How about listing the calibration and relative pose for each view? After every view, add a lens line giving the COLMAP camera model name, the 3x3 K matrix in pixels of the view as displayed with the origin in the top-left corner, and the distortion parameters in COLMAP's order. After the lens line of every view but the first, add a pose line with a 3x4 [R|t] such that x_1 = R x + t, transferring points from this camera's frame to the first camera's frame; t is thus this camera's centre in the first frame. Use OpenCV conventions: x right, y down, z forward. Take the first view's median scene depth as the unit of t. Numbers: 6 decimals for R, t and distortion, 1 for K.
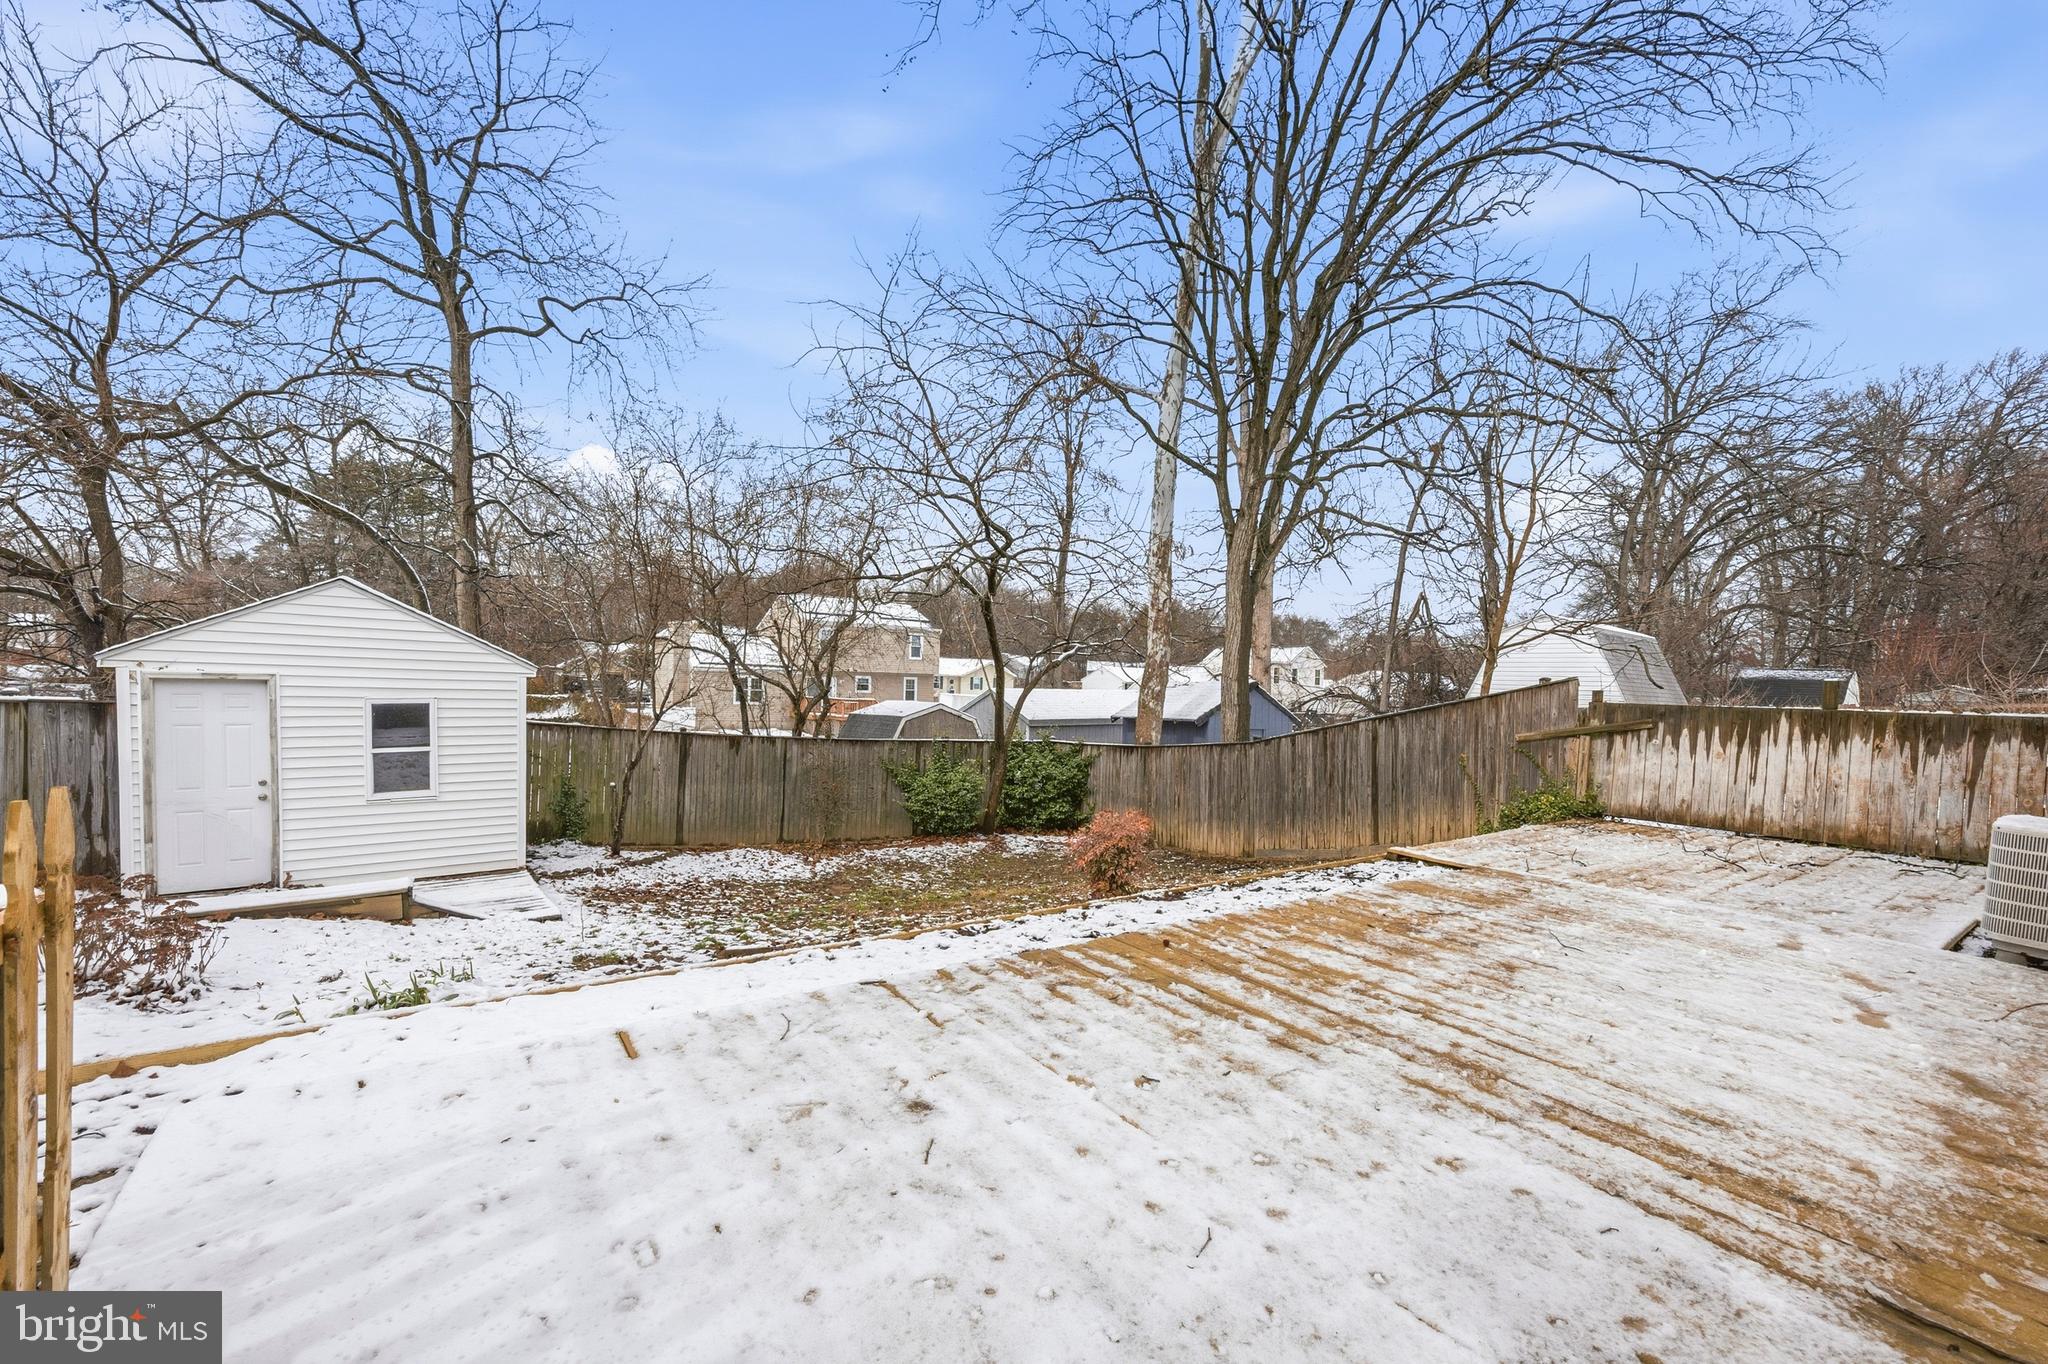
lens RADIAL K [[826.7, 0, 1014.1], [0, 826.7, 702.2], [0, 0, 1]] dist [0.000001, 0.000260]
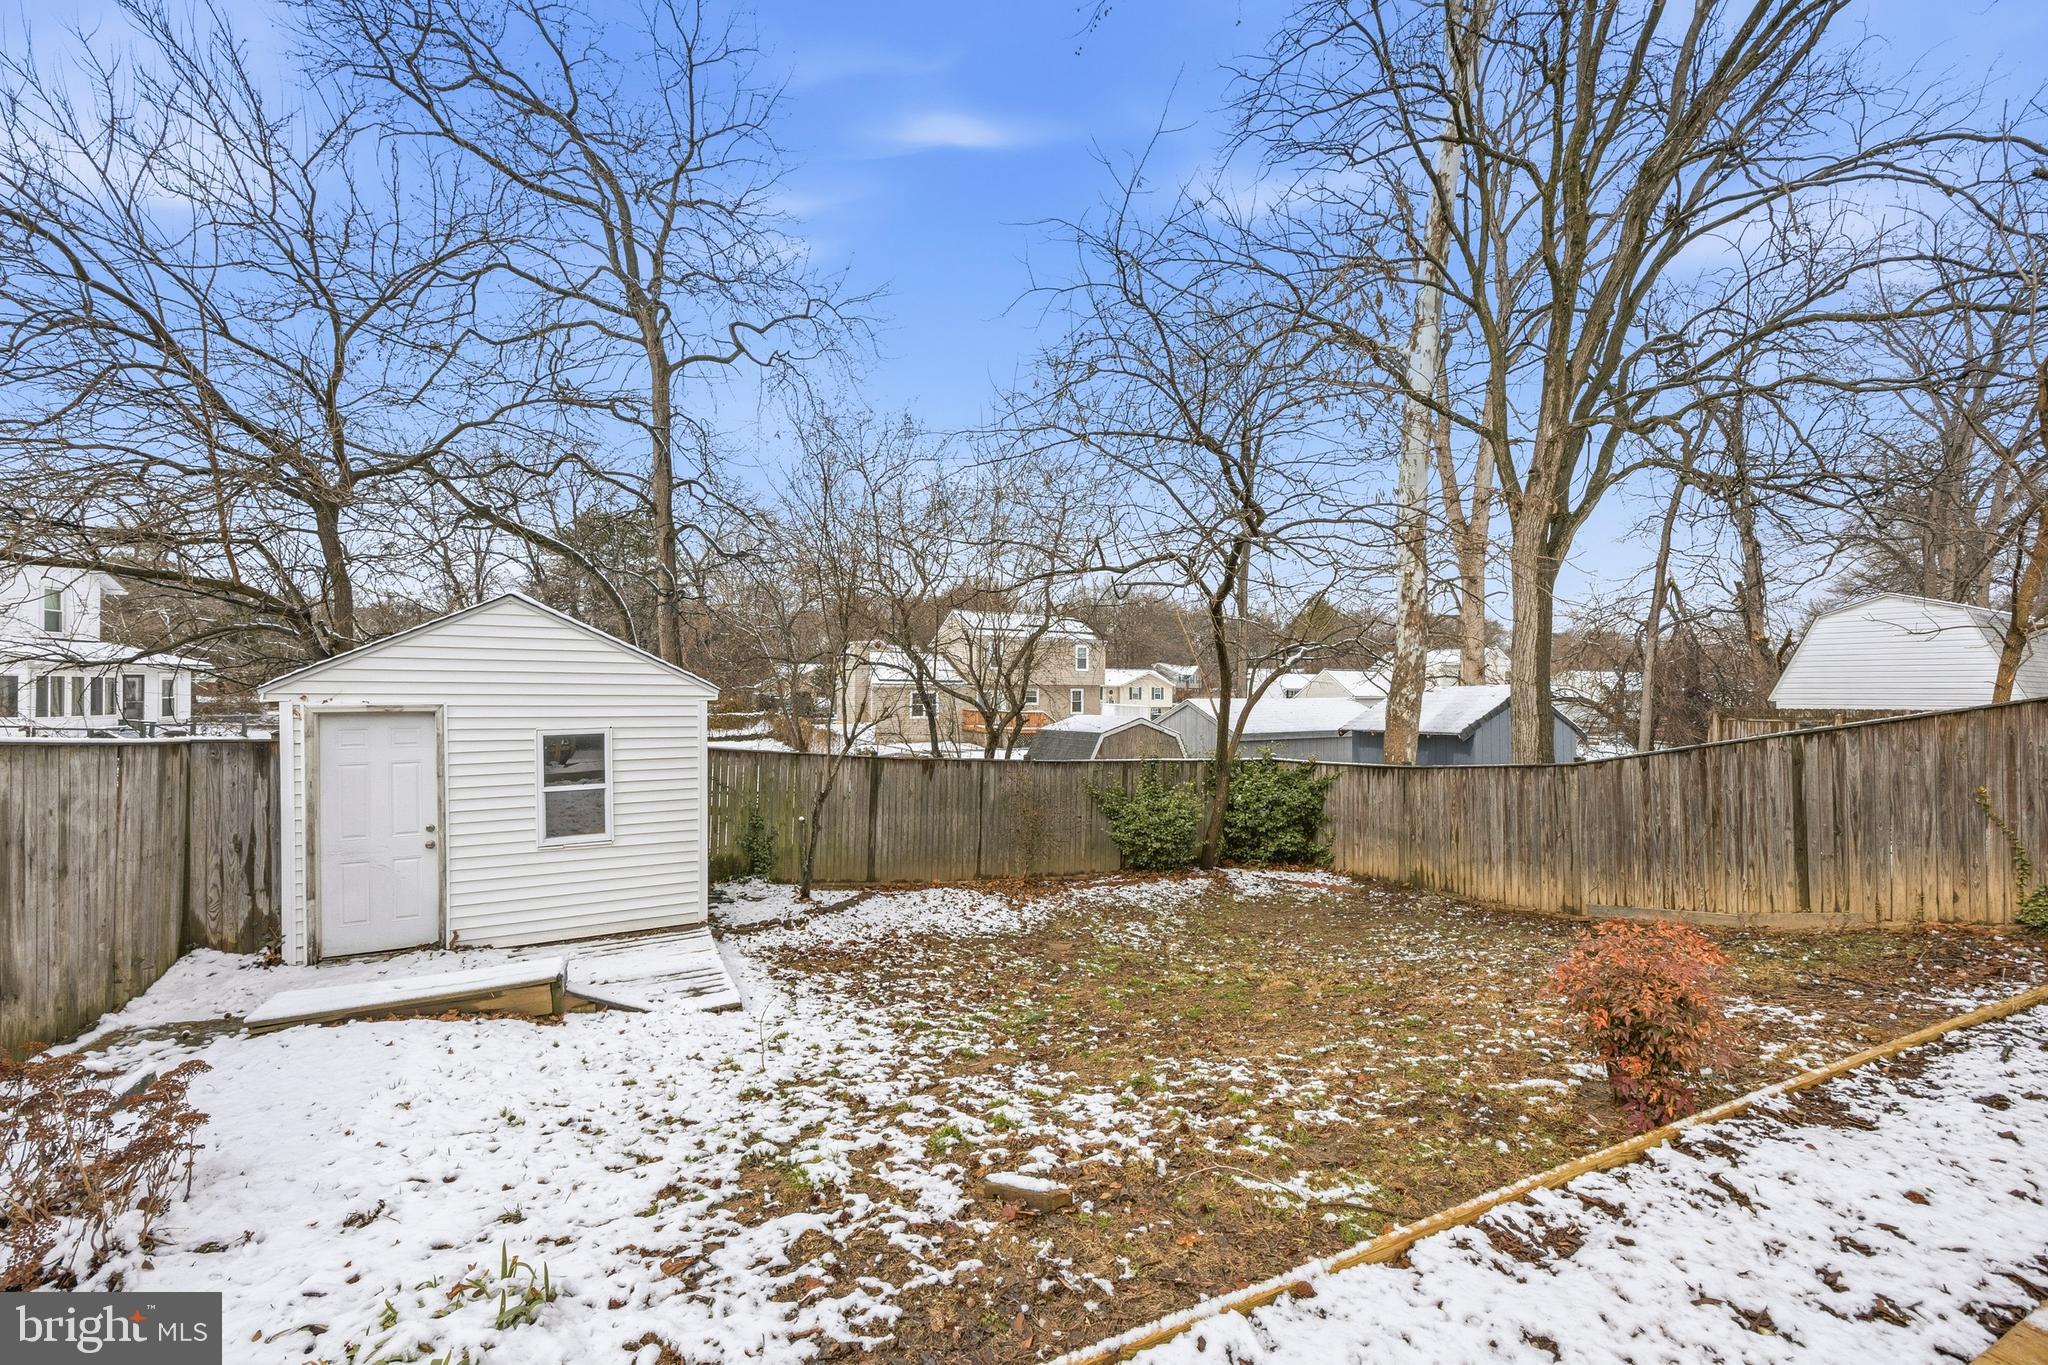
lens RADIAL K [[789.6, 0, 1024.0], [0, 789.6, 682.5], [0, 0, 1]] dist [0.000839, 0.000197]
pose [[0.983946, -0.025404, -0.176647, -0.078985], [0.018865, 0.999077, -0.038595, -0.008012], [0.177464, 0.034643, 0.983517, 0.165515]]
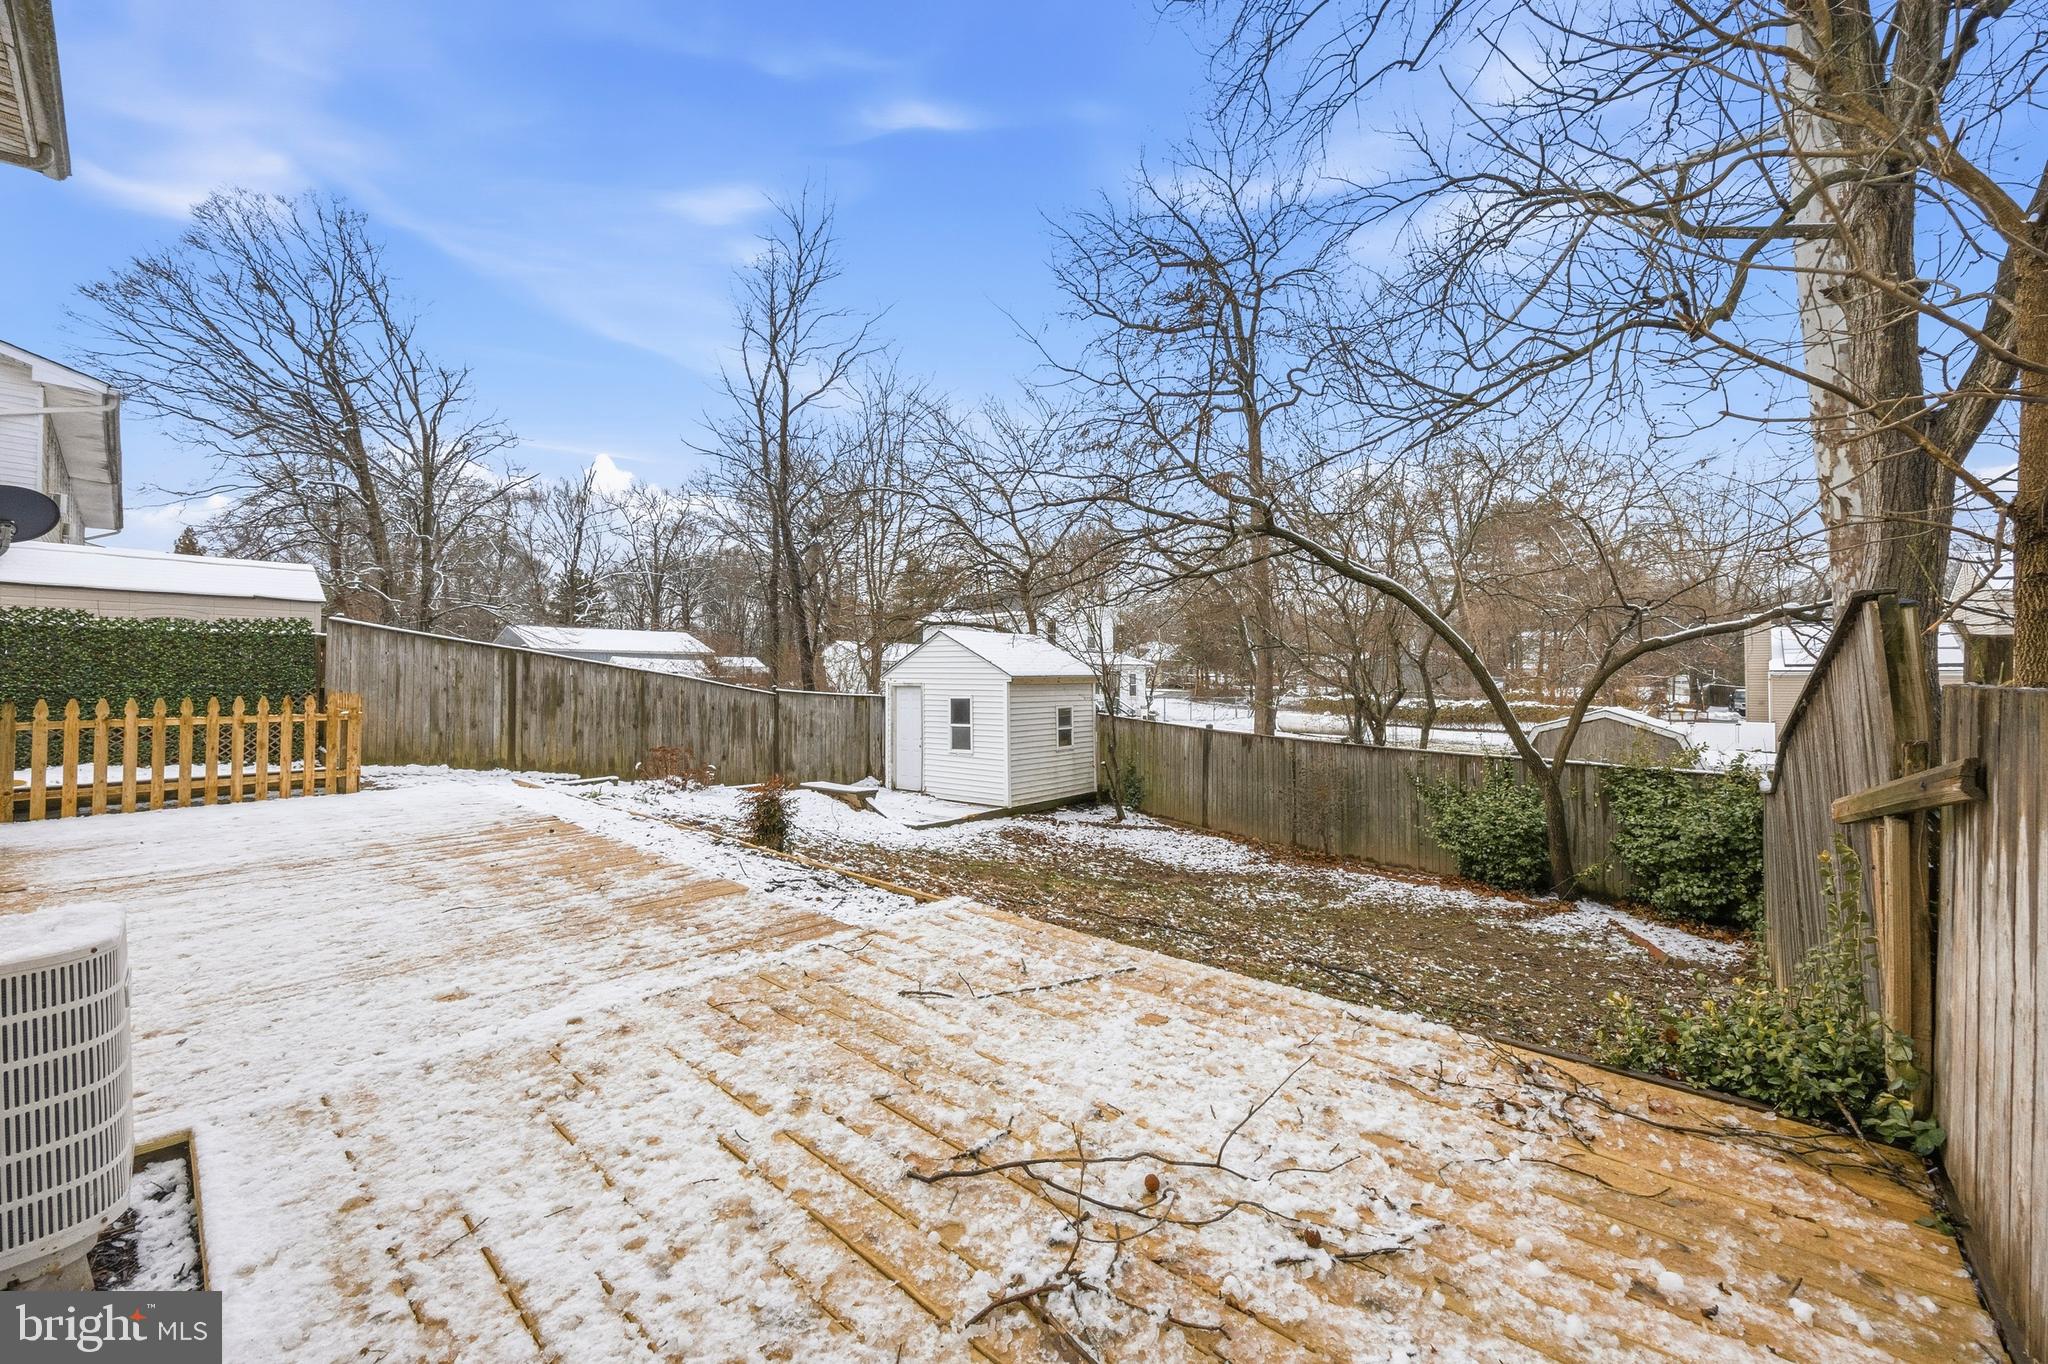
lens RADIAL K [[789.6, 0, 1024.0], [0, 789.6, 682.0], [0, 0, 1]] dist [0.000839, 0.000197]
pose [[0.252310, -0.025980, -0.967298, 0.566458], [-0.019943, 0.999288, -0.032041, 0.010477], [0.967441, 0.027375, 0.251612, 0.450696]]
